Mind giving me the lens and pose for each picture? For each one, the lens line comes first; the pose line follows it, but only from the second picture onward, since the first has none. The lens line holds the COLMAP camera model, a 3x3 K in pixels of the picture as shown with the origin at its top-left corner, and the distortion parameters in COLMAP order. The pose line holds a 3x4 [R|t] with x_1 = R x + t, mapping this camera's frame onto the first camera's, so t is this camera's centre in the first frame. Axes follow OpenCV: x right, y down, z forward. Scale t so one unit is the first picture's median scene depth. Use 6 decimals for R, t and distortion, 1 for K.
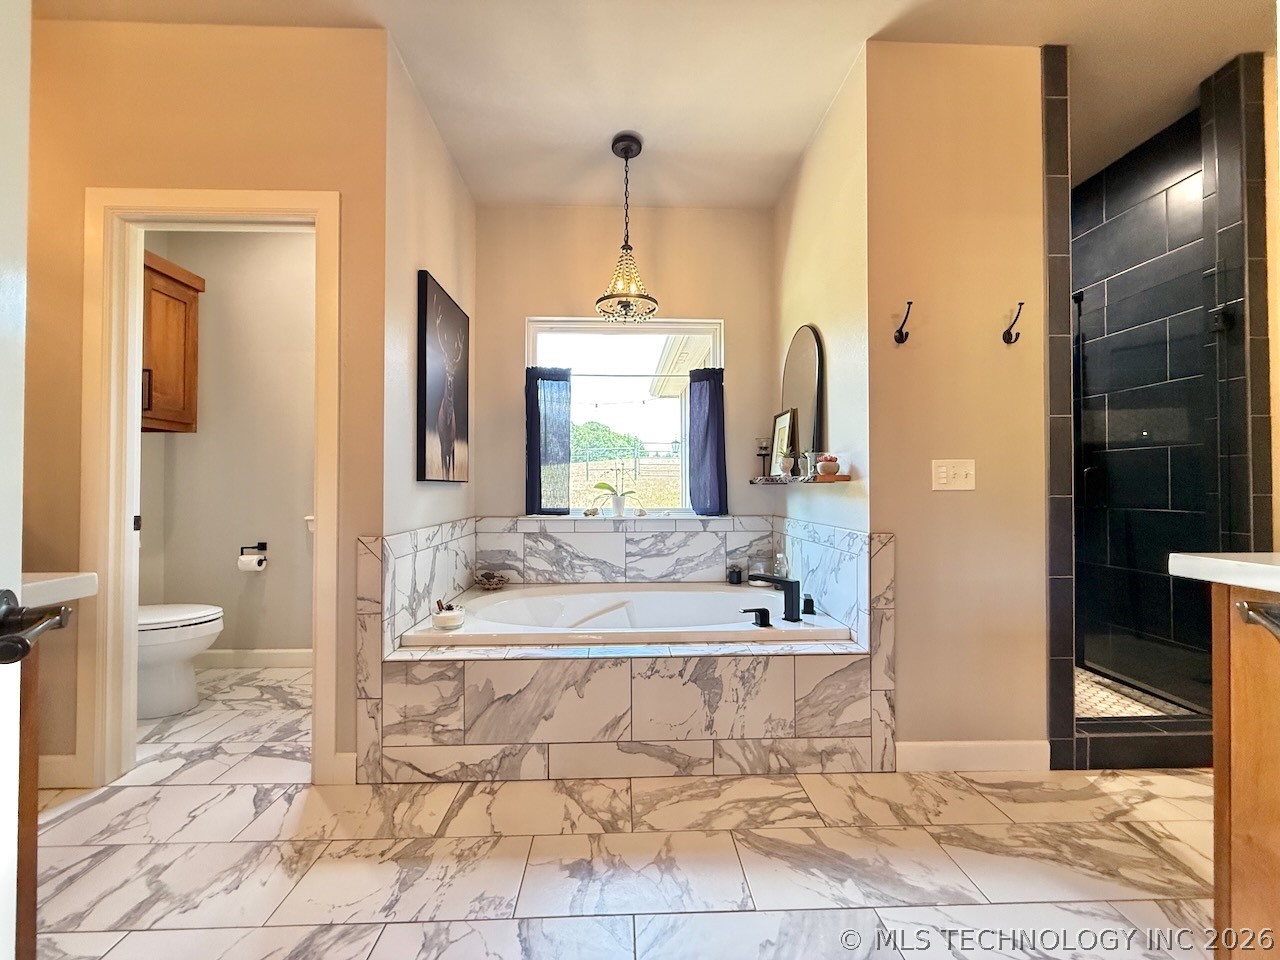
lens RADIAL K [[507.9, 0, 639.1], [0, 507.9, 479.9], [0, 0, 1]] dist [-0.001551, 0.000761]
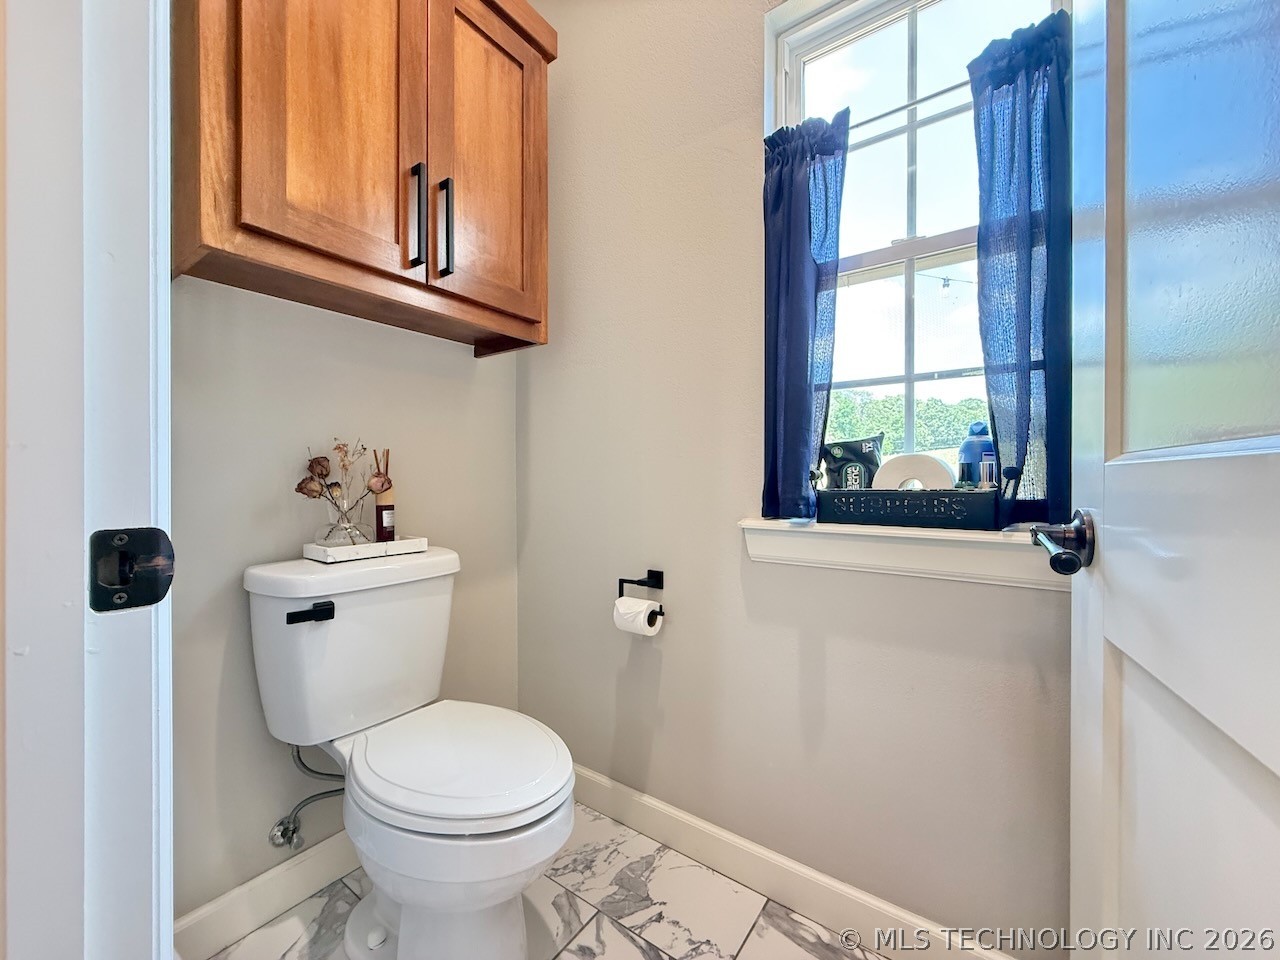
lens RADIAL K [[507.9, 0, 640.9], [0, 507.9, 480.9], [0, 0, 1]] dist [-0.001551, 0.000761]
pose [[0.789212, 0.002086, -0.614117, -0.657987], [0.010065, 0.999816, 0.016330, 0.047719], [0.614038, -0.019069, 0.789046, 0.881850]]
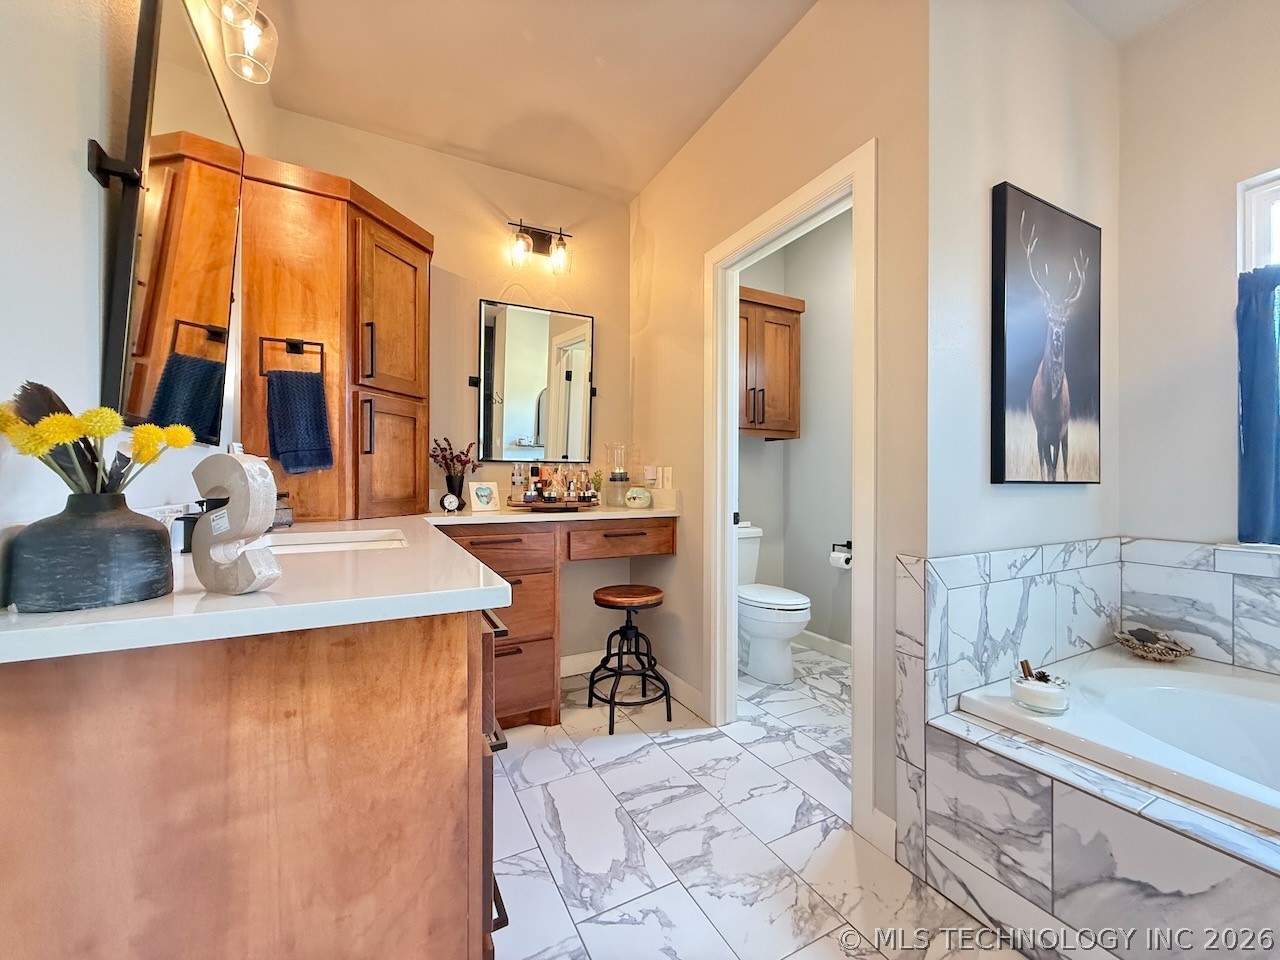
lens RADIAL K [[507.9, 0, 639.5], [0, 507.9, 480.3], [0, 0, 1]] dist [-0.001551, 0.000761]
pose [[0.426546, 0.000261, -0.904466, -0.001988], [0.010037, 0.999937, 0.005021, -0.011582], [0.904410, -0.011220, 0.426517, 0.258334]]
